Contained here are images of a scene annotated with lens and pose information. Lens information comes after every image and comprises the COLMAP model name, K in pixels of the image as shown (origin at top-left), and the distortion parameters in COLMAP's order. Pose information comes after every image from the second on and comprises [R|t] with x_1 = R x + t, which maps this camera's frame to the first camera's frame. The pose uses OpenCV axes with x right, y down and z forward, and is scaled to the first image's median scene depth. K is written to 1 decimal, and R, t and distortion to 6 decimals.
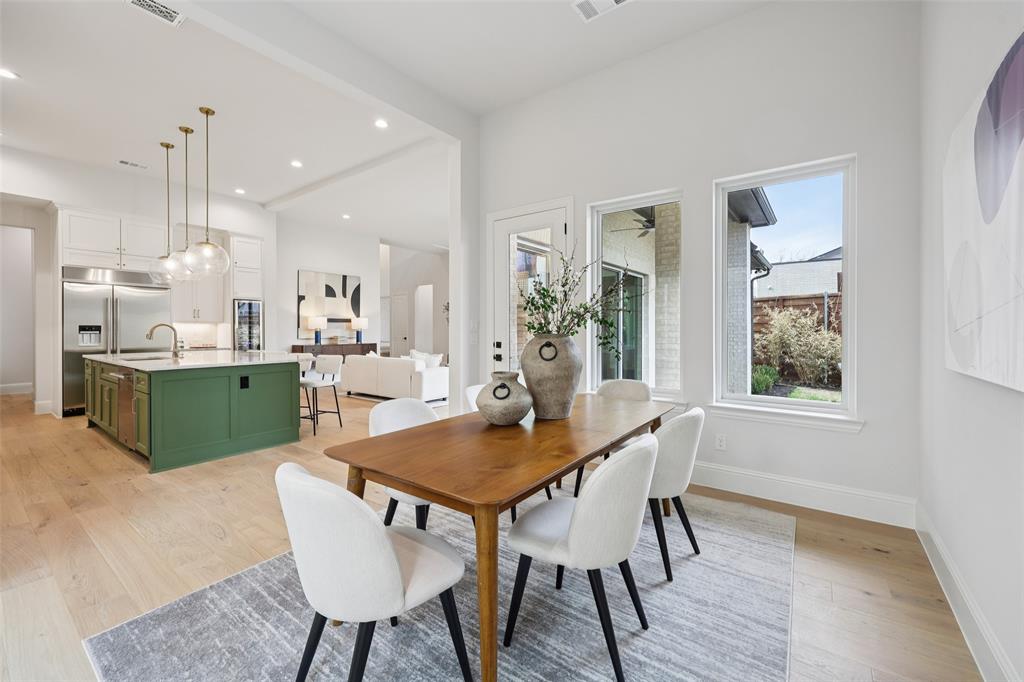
lens RADIAL K [[416.0, 0, 516.4], [0, 416.0, 332.4], [0, 0, 1]] dist [-0.002404, 0.000983]
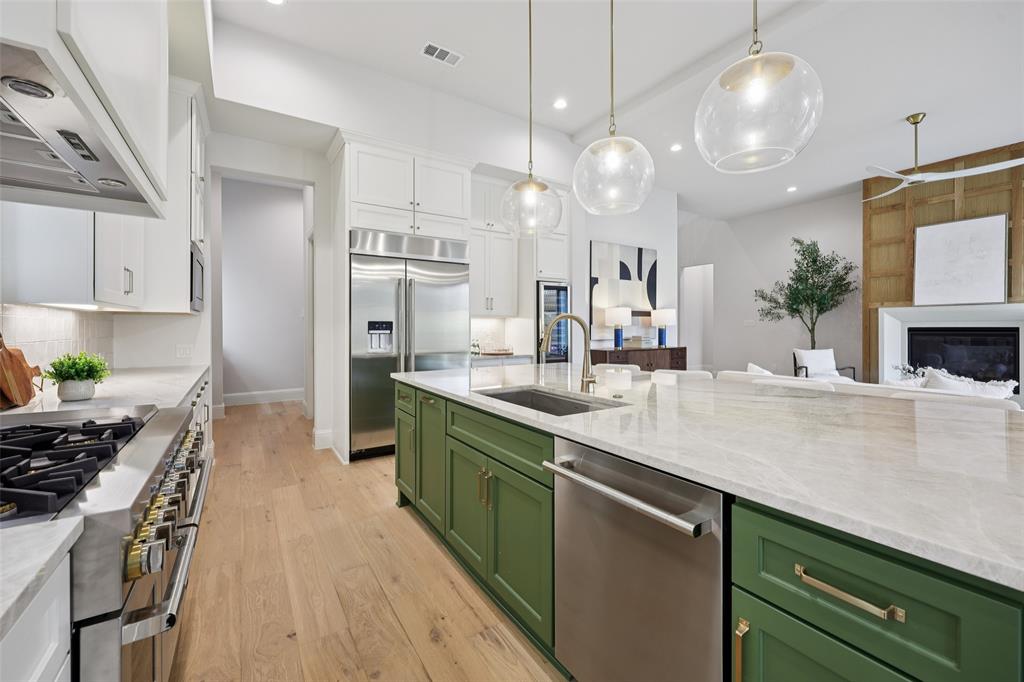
lens RADIAL K [[416.0, 0, 517.0], [0, 416.0, 329.2], [0, 0, 1]] dist [-0.002404, 0.000983]
pose [[0.935118, 0.000471, -0.354335, -0.388071], [-0.000465, 1.000000, 0.000103, -0.002839], [0.354335, 0.000069, 0.935118, 0.304143]]
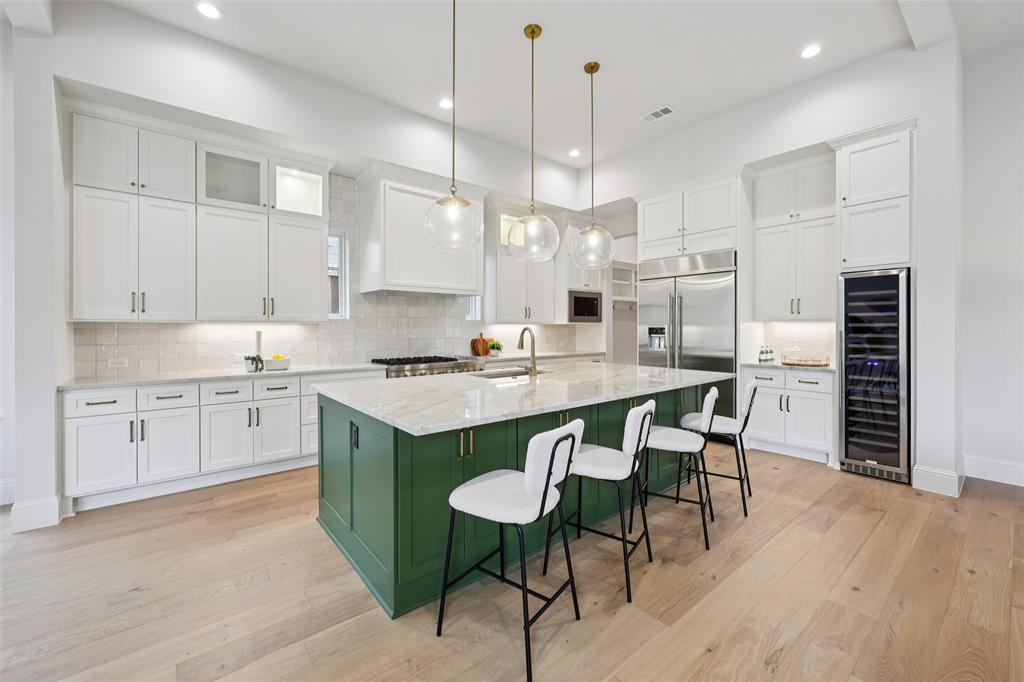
lens RADIAL K [[416.0, 0, 515.5], [0, 416.0, 329.1], [0, 0, 1]] dist [-0.002404, 0.000983]
pose [[-0.248289, 0.005959, -0.968668, -0.078609], [-0.003476, 0.999969, 0.007042, -0.012108], [0.968680, 0.005116, -0.248260, 0.605792]]
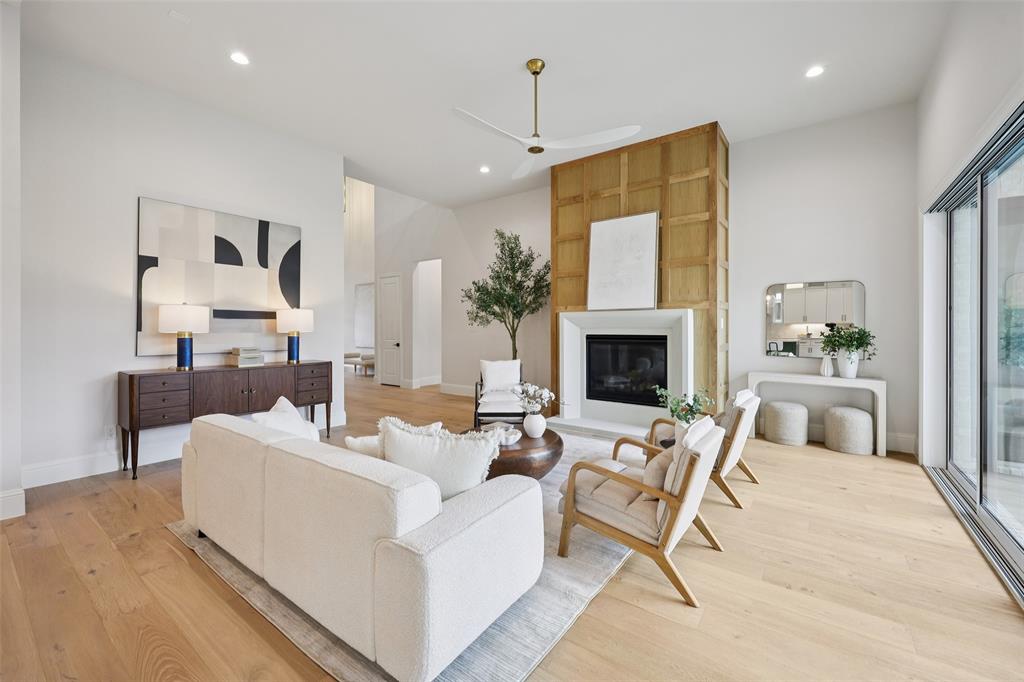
lens RADIAL K [[416.0, 0, 517.1], [0, 416.0, 328.4], [0, 0, 1]] dist [-0.002404, 0.000983]
pose [[0.999995, 0.001854, -0.002698, -0.127769], [-0.001866, 0.999988, -0.004506, -0.011964], [0.002690, 0.004511, 0.999986, 0.561069]]
